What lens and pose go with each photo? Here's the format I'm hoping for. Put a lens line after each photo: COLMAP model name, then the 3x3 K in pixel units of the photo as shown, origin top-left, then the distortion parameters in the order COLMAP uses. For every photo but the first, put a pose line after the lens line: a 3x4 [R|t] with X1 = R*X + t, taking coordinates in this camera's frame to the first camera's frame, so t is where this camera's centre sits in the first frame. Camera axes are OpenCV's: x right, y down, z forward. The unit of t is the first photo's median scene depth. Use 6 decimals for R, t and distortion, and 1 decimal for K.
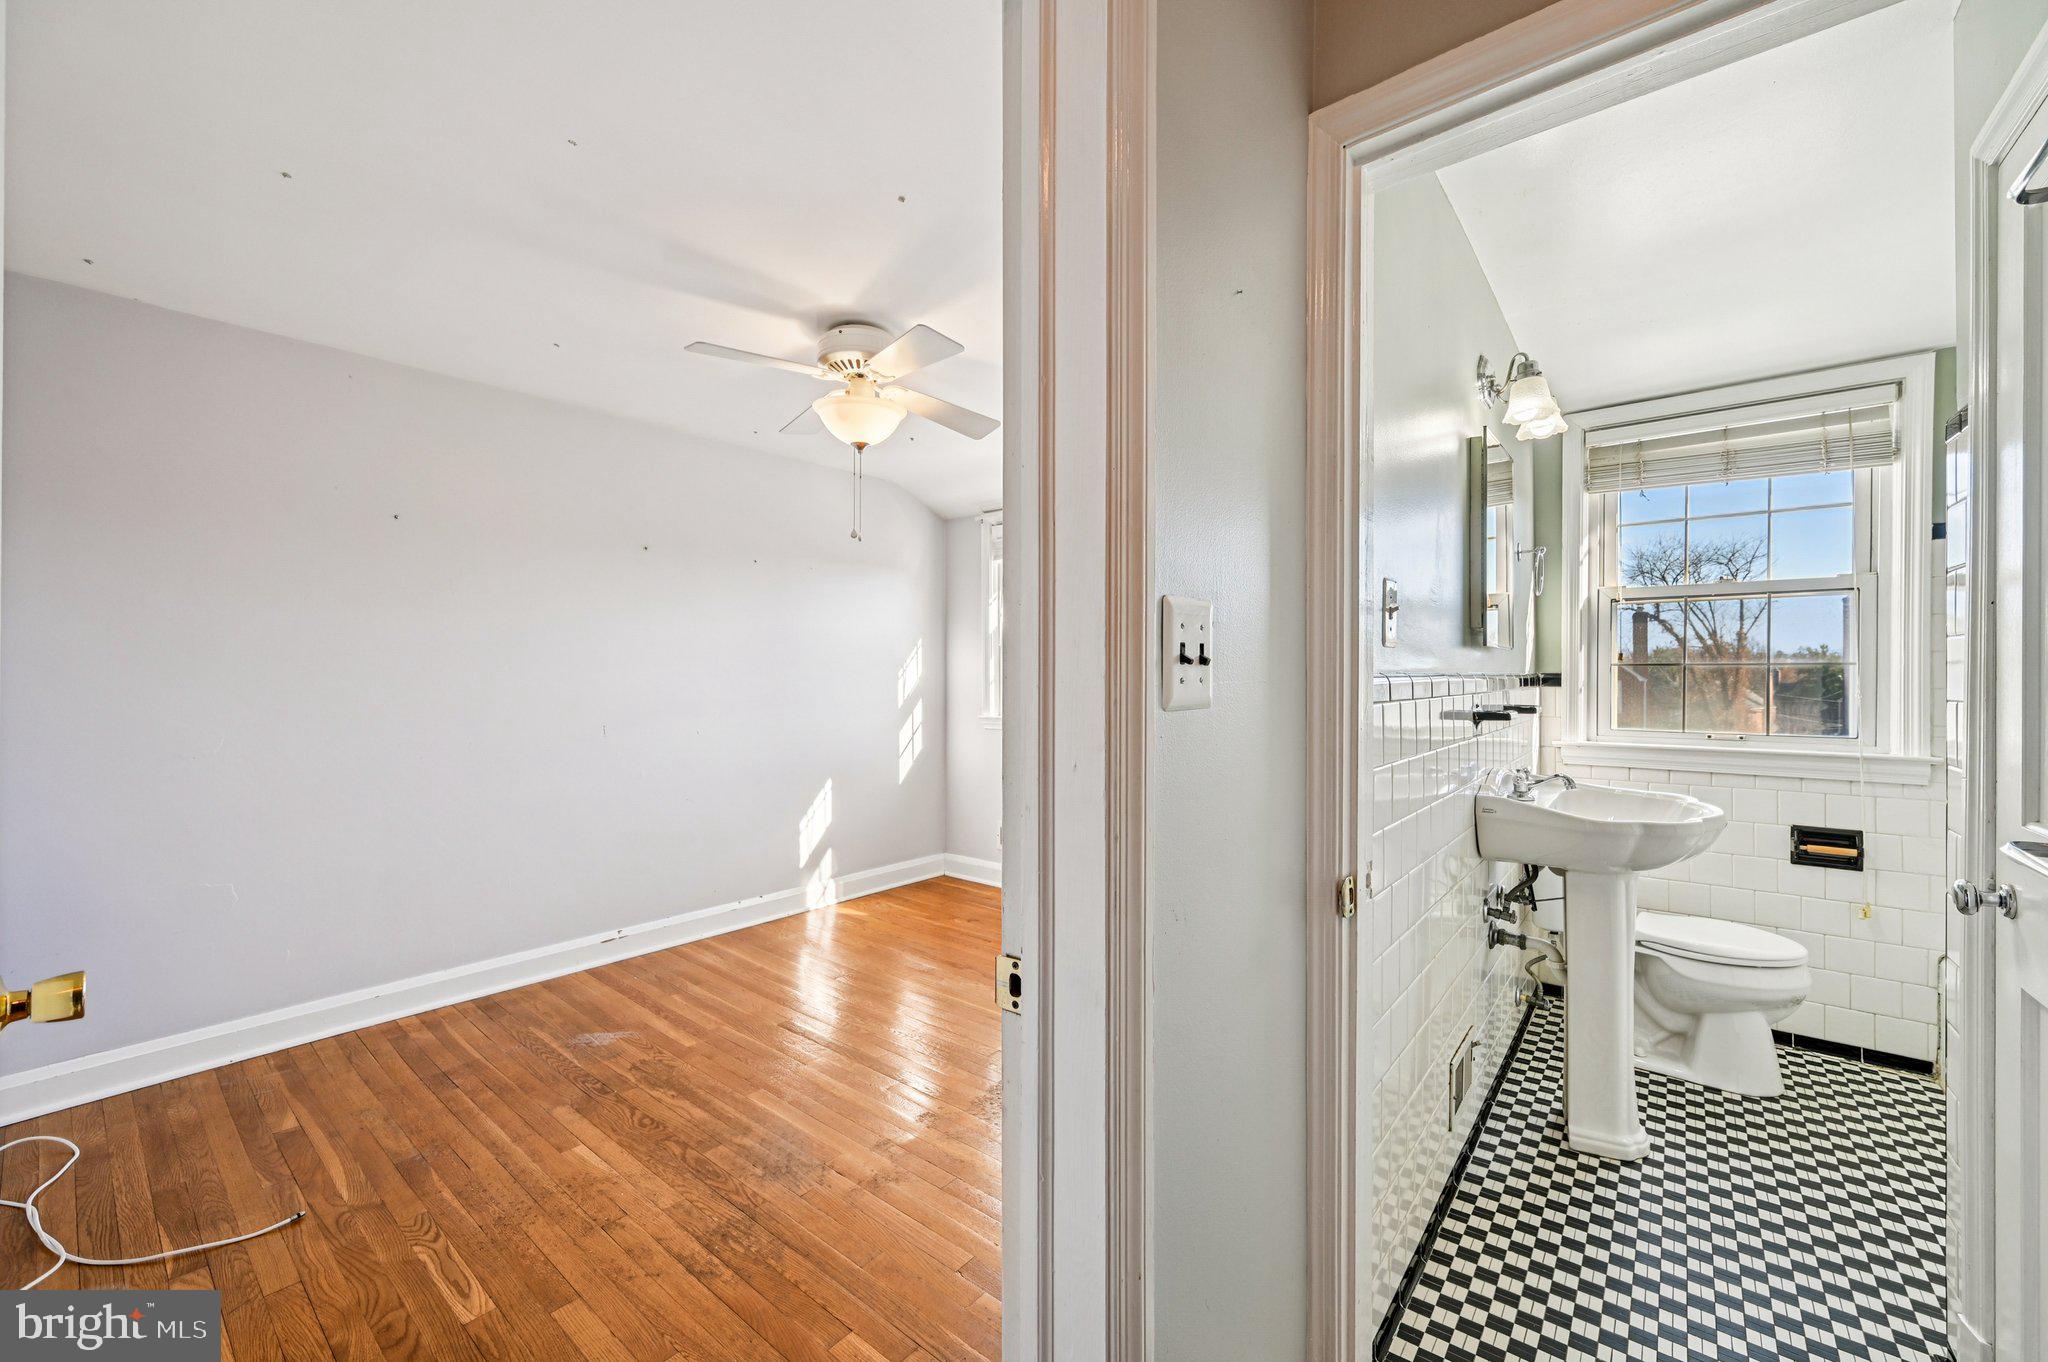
lens RADIAL K [[799.6, 0, 1031.7], [0, 799.6, 680.7], [0, 0, 1]] dist [-0.000608, -0.000047]
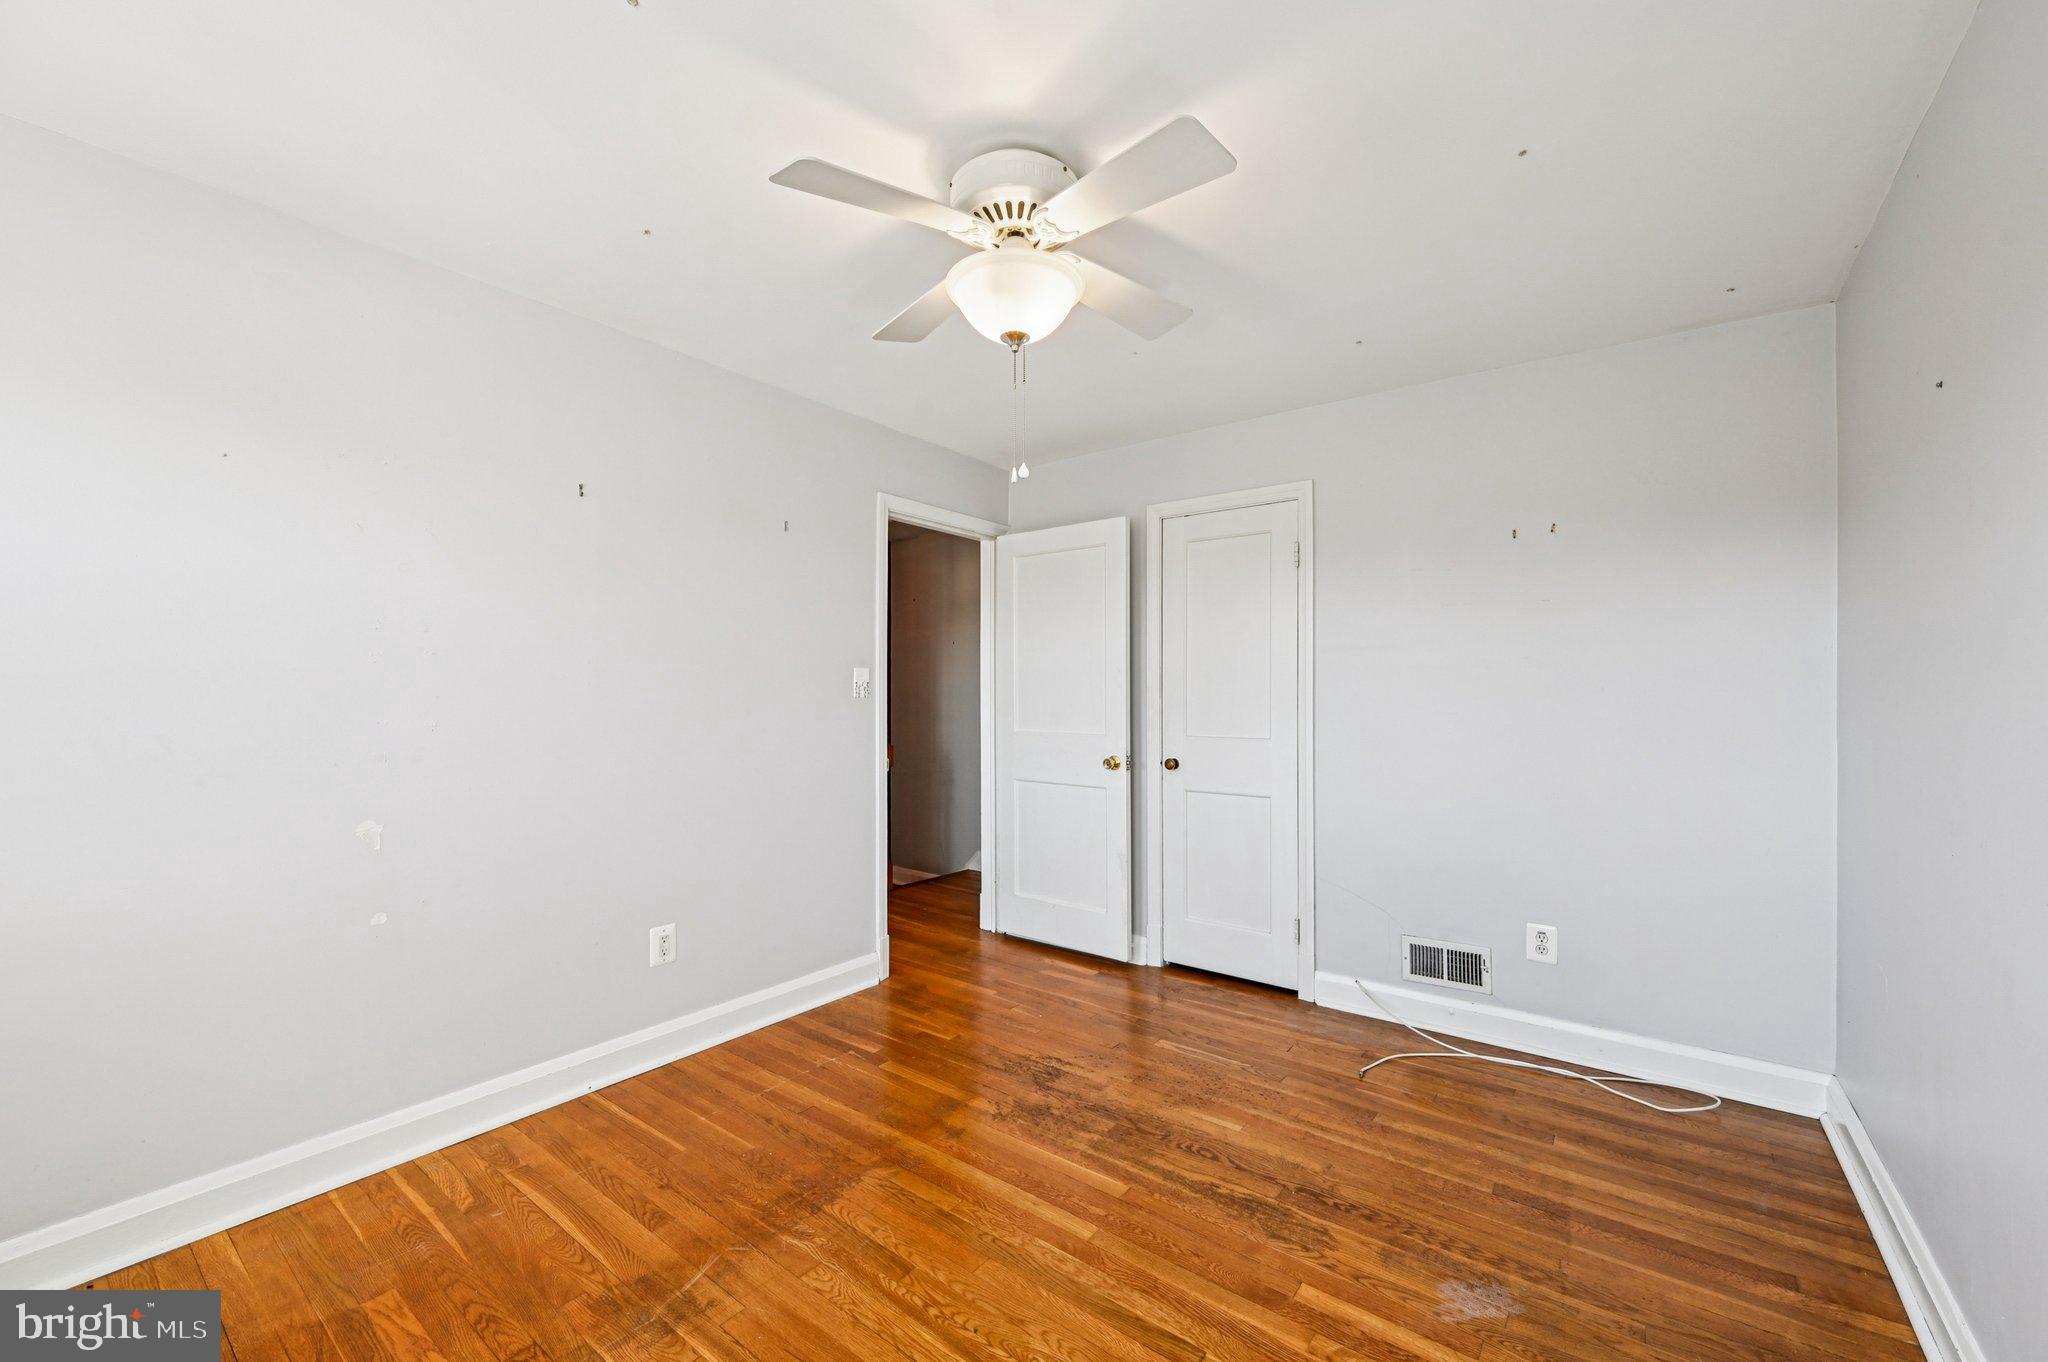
lens RADIAL K [[805.1, 0, 1030.0], [0, 805.1, 681.7], [0, 0, 1]] dist [-0.001704, -0.000041]
pose [[-0.999554, -0.002286, -0.029787, -0.186709], [-0.001944, 0.999932, -0.011494, -0.001235], [0.029811, -0.011431, -0.999490, 1.514183]]
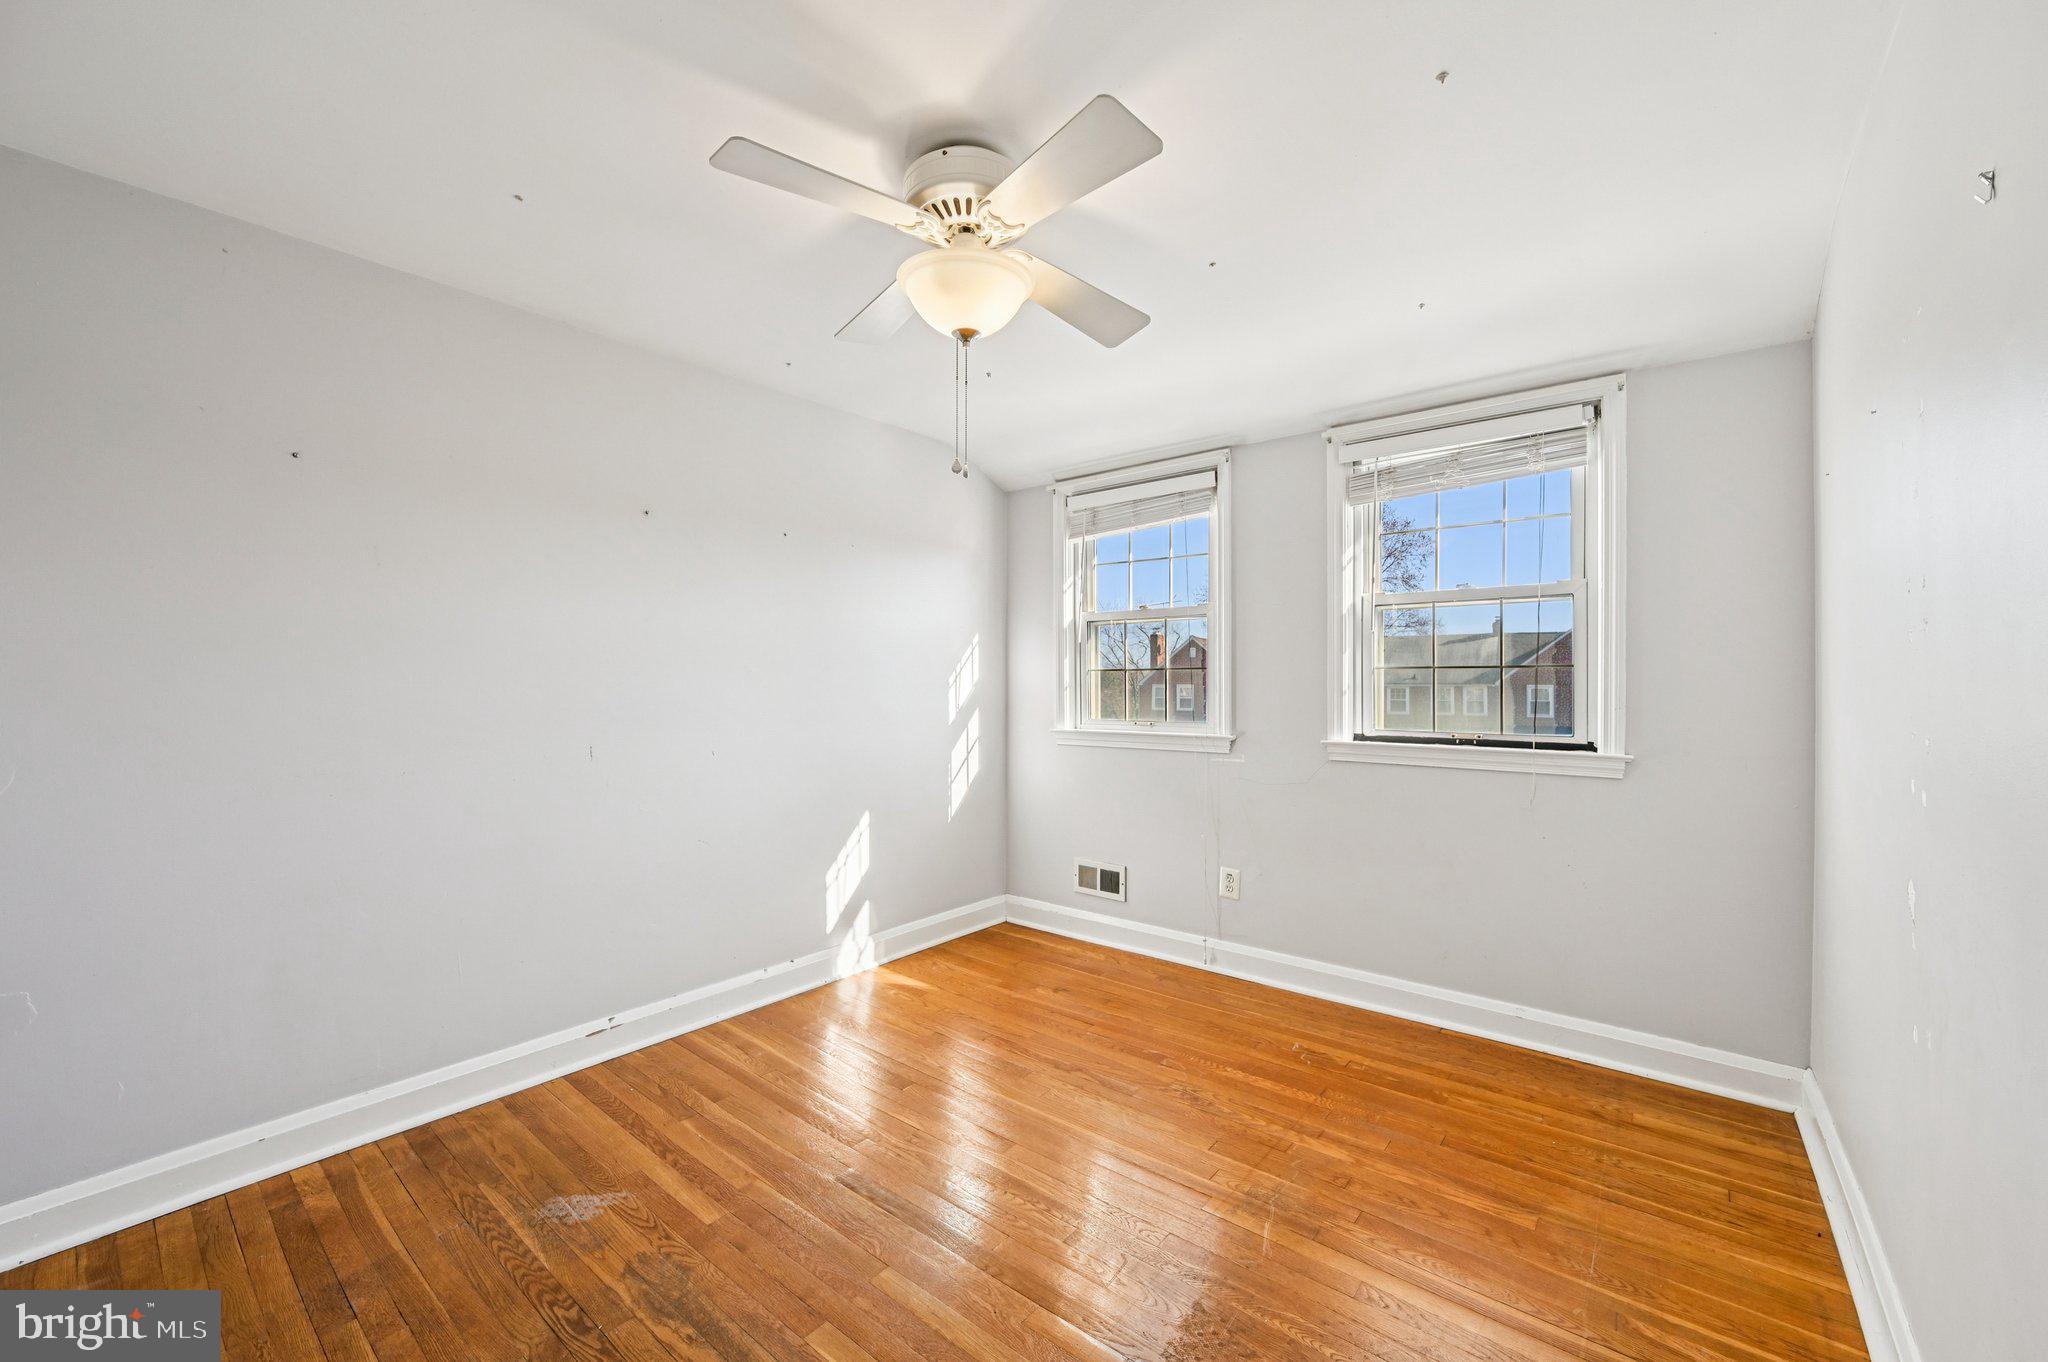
lens RADIAL K [[805.1, 0, 1030.0], [0, 805.1, 681.7], [0, 0, 1]] dist [-0.001704, -0.000041]
pose [[0.999996, -0.001764, -0.002189, -0.143742], [0.001751, 0.999982, -0.005686, 0.000824], [0.002199, 0.005682, 0.999981, 0.292809]]
